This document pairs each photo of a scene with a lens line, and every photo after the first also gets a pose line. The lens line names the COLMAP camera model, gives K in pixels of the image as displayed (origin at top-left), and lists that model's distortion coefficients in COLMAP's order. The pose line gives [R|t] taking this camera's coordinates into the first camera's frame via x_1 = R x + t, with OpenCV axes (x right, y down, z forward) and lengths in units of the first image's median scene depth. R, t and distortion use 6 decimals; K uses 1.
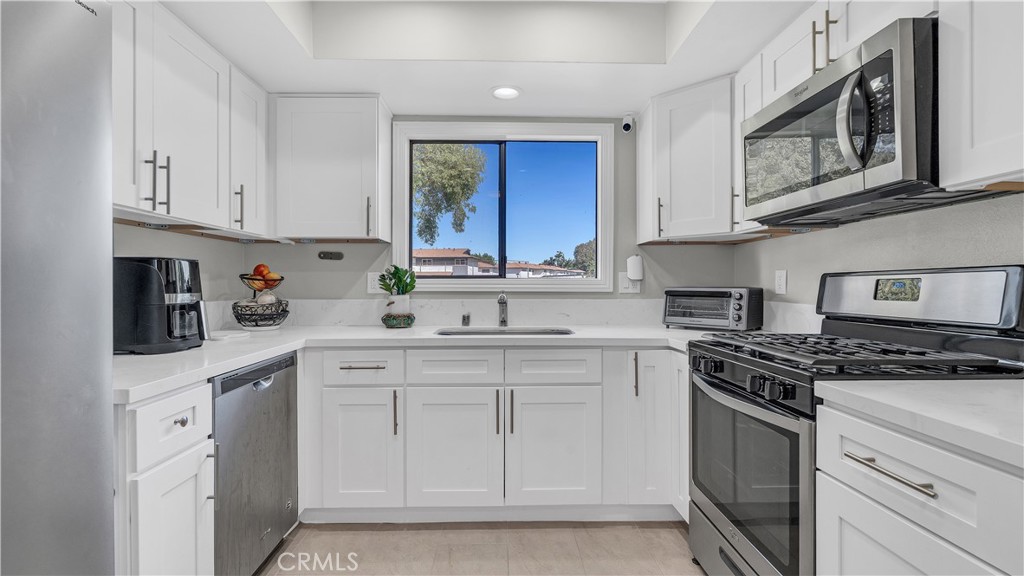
lens RADIAL K [[449.7, 0, 507.3], [0, 449.7, 283.3], [0, 0, 1]] dist [-0.007053, 0.000280]
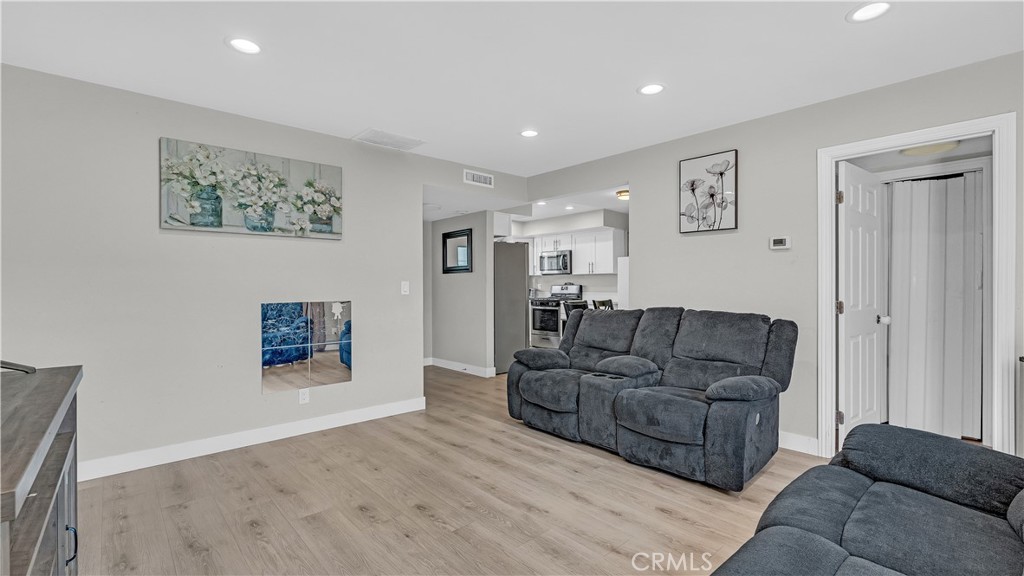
lens RADIAL K [[449.7, 0, 512.2], [0, 449.7, 288.0], [0, 0, 1]] dist [-0.007053, 0.000280]
pose [[0.762125, -0.003691, 0.647419, -2.126414], [0.002092, 0.999993, 0.003239, -0.007339], [-0.647426, -0.001114, 0.762127, -1.858649]]
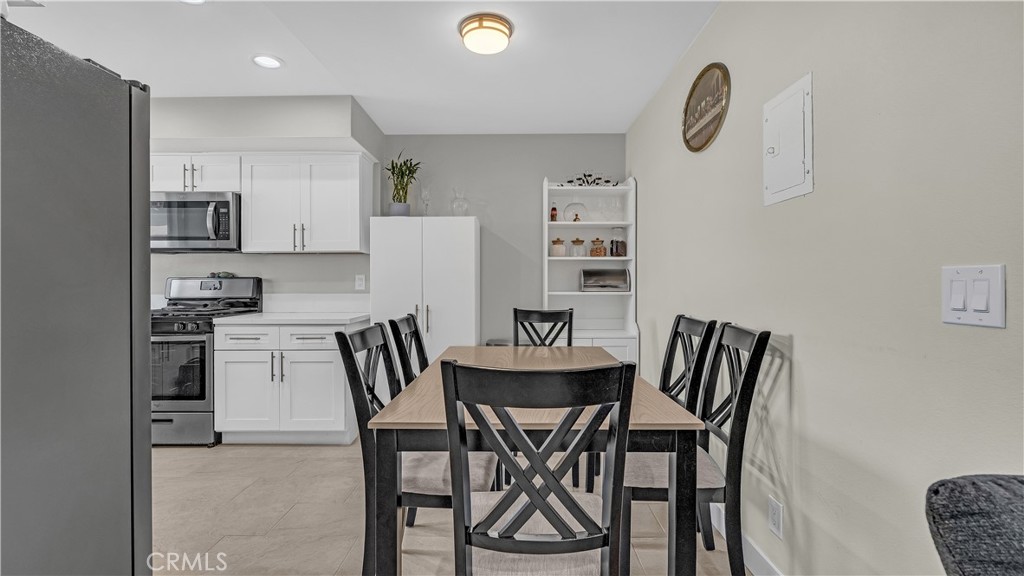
lens RADIAL K [[449.7, 0, 508.6], [0, 449.7, 281.3], [0, 0, 1]] dist [-0.007053, 0.000280]
pose [[0.028649, -0.000209, 0.999590, -0.948498], [0.001288, 0.999999, 0.000173, -0.004531], [-0.999589, 0.001282, 0.028649, -0.421593]]
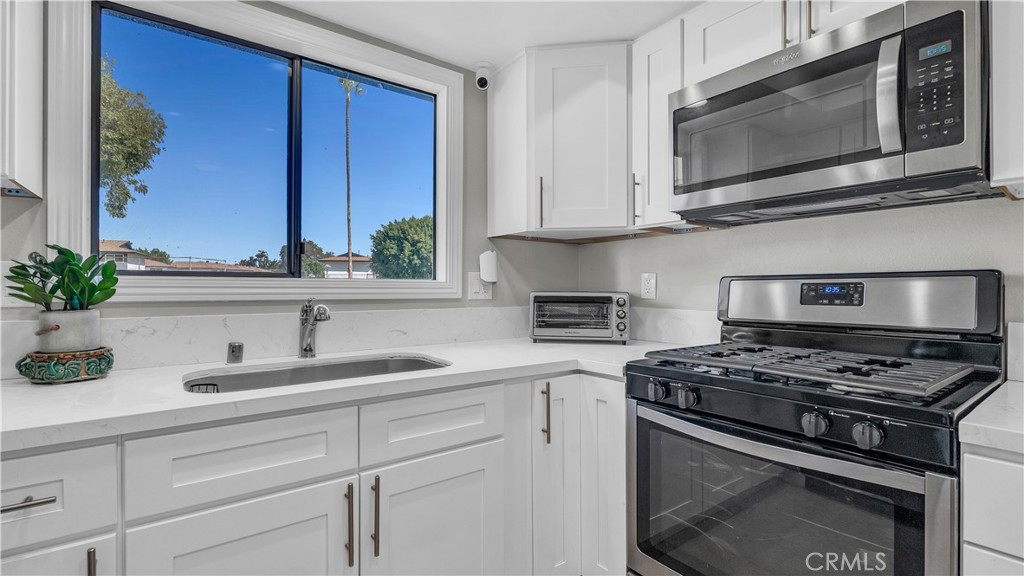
lens RADIAL K [[449.7, 0, 518.6], [0, 449.7, 289.4], [0, 0, 1]] dist [-0.007053, 0.000280]
pose [[0.810029, -0.000398, 0.586390, -0.151039], [-0.003023, 0.999984, 0.004854, 0.000616], [-0.586383, -0.005705, 0.810014, 0.390645]]
